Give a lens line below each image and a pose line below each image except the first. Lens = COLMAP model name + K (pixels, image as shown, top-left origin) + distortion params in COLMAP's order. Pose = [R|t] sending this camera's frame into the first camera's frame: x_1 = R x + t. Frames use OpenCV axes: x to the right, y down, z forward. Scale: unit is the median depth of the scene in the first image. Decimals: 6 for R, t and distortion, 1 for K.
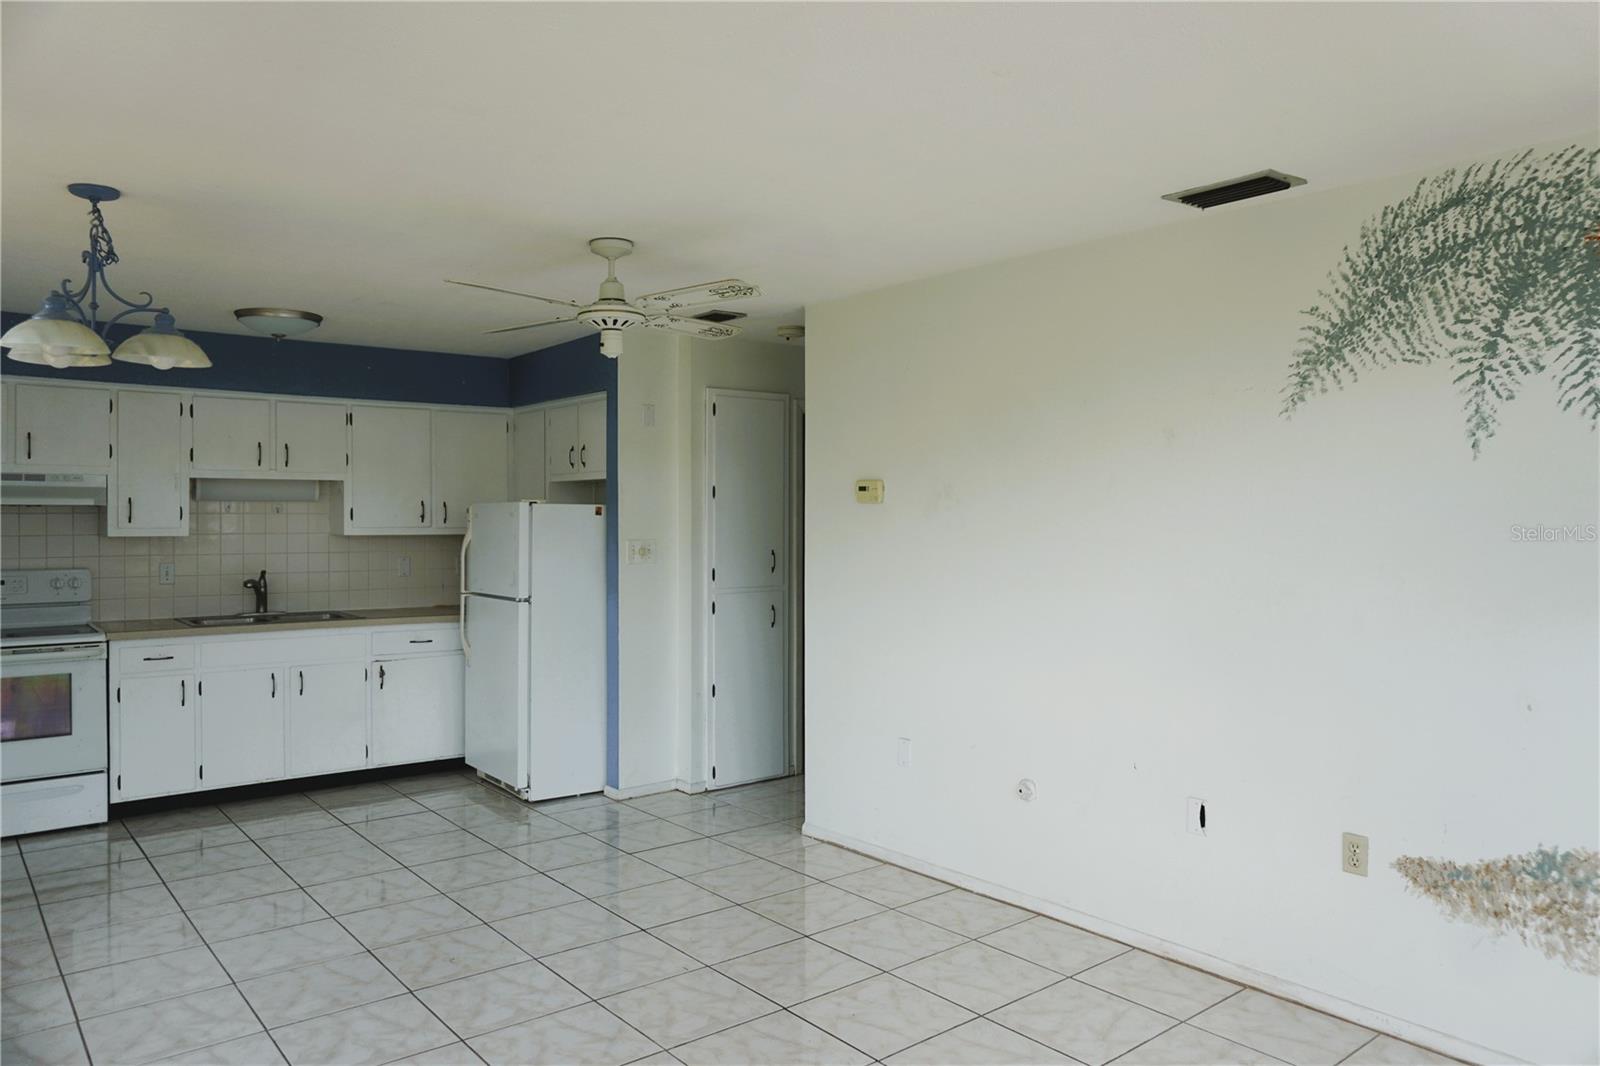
lens RADIAL K [[1145.3, 0, 795.1], [0, 1145.3, 521.7], [0, 0, 1]] dist [-0.006575, 0.008141]
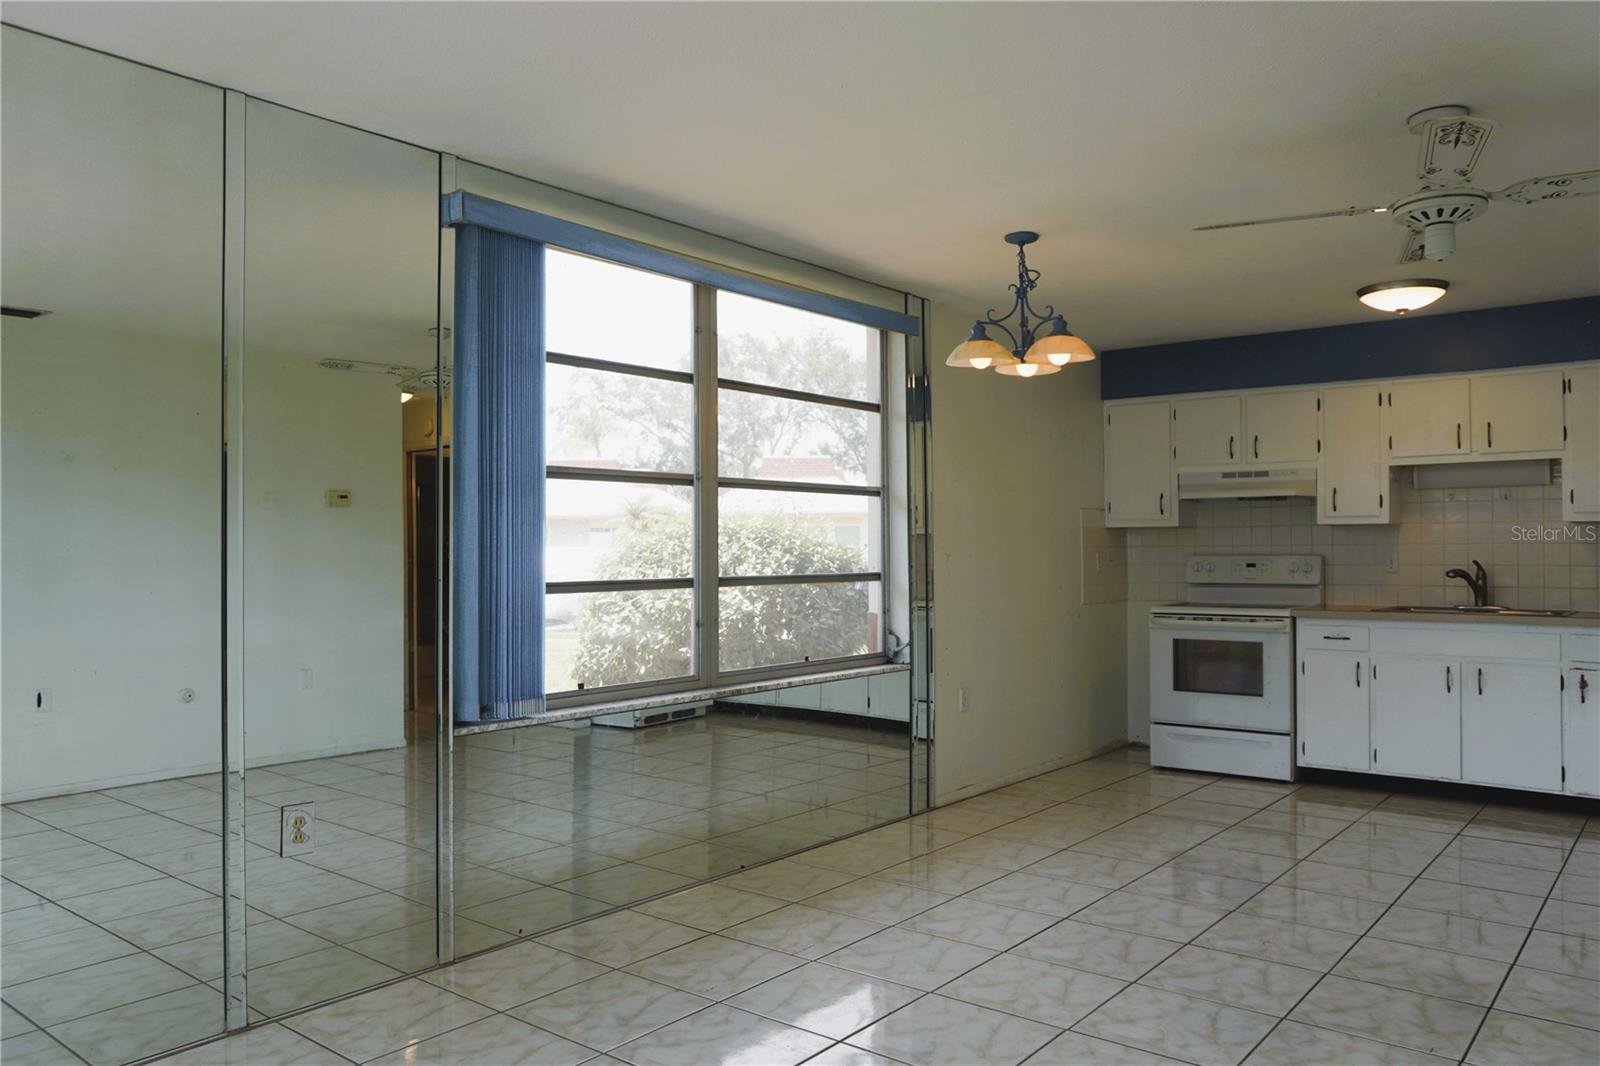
lens RADIAL K [[1145.3, 0, 793.8], [0, 1145.3, 541.1], [0, 0, 1]] dist [-0.006575, 0.008141]
pose [[0.206107, -0.011395, -0.978463, 0.350080], [-0.005732, 0.999901, -0.012852, 0.043614], [0.978513, 0.008257, 0.206021, 0.273154]]
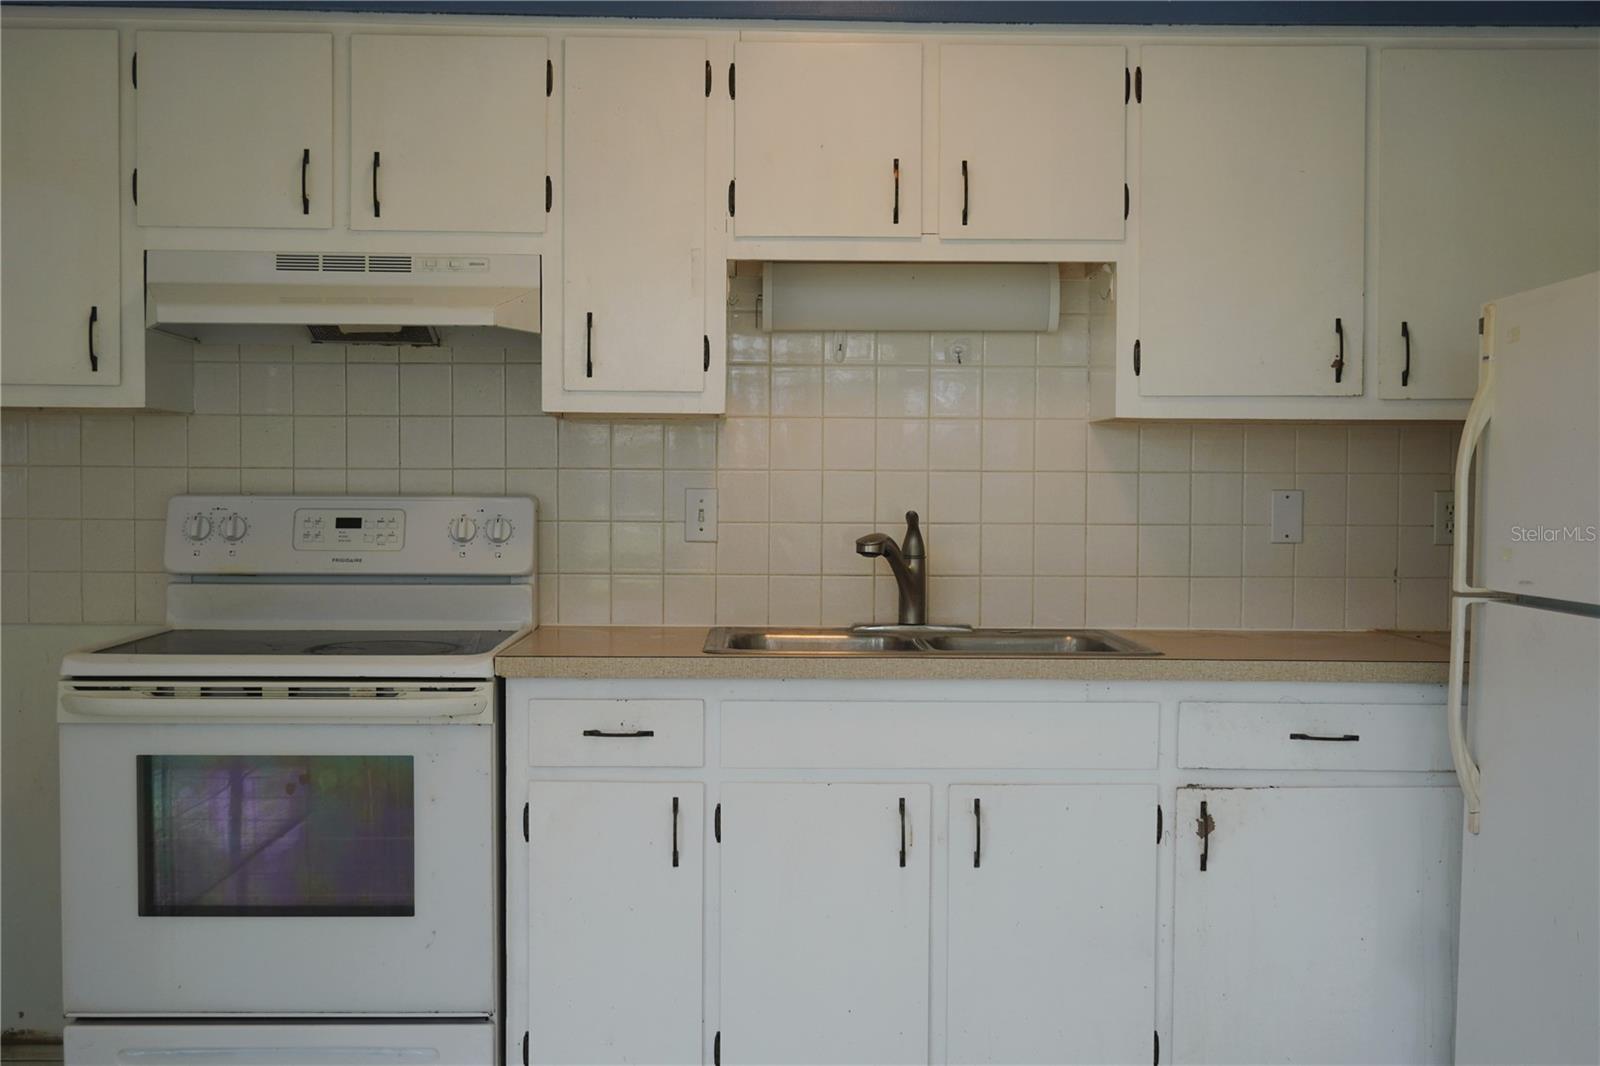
lens RADIAL K [[1698.9, 0, 820.9], [0, 1698.9, 549.6], [0, 0, 1]] dist [-0.017623, 0.000000]
pose [[0.811328, 0.023563, -0.584117, -0.171494], [-0.009795, 0.999595, 0.026719, 0.041929], [0.584510, -0.015956, 0.811230, 0.555035]]
